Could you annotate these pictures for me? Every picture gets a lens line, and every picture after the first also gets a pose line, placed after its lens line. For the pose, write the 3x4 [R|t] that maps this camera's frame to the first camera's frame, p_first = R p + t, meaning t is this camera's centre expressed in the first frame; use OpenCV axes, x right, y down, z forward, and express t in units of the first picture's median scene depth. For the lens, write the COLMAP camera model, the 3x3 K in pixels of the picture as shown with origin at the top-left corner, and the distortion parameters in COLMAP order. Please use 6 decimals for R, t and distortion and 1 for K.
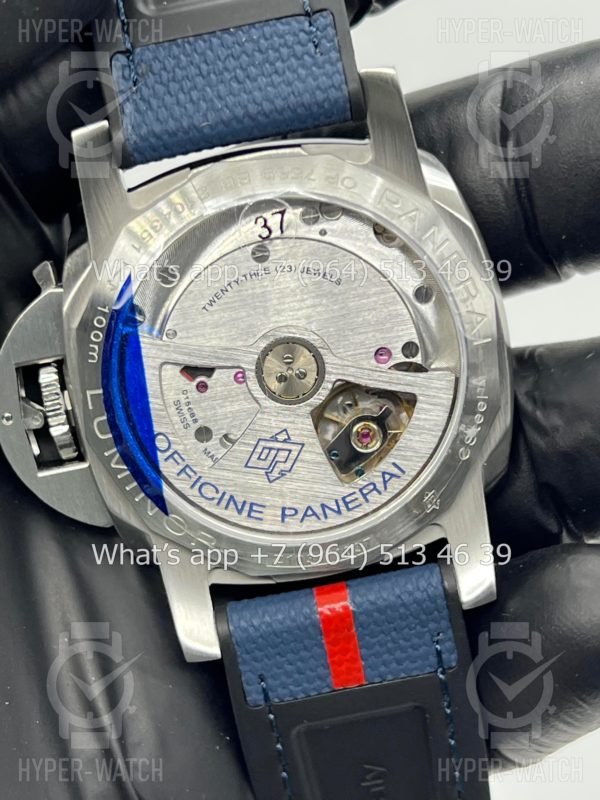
lens RADIAL K [[1812.5, 0, 302.8], [0, 1812.5, 405.9], [0, 0, 1]] dist [0.162536, 0.000000]
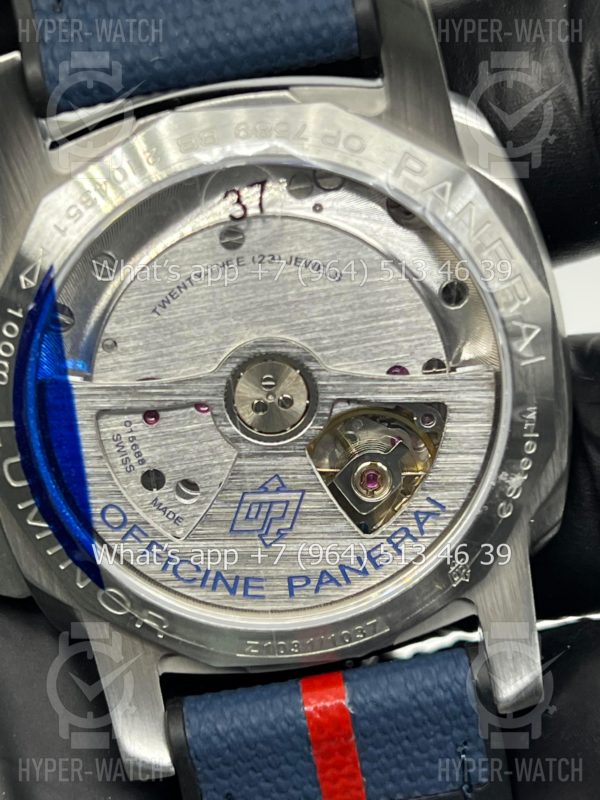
lens RADIAL K [[1812.5, 0, 297.2], [0, 1812.5, 396.6], [0, 0, 1]] dist [0.162536, 0.000000]
pose [[0.999925, 0.010102, 0.006946, -0.001431], [-0.010593, 0.997150, 0.074699, -0.074202], [-0.006172, -0.074767, 0.997182, 0.264790]]
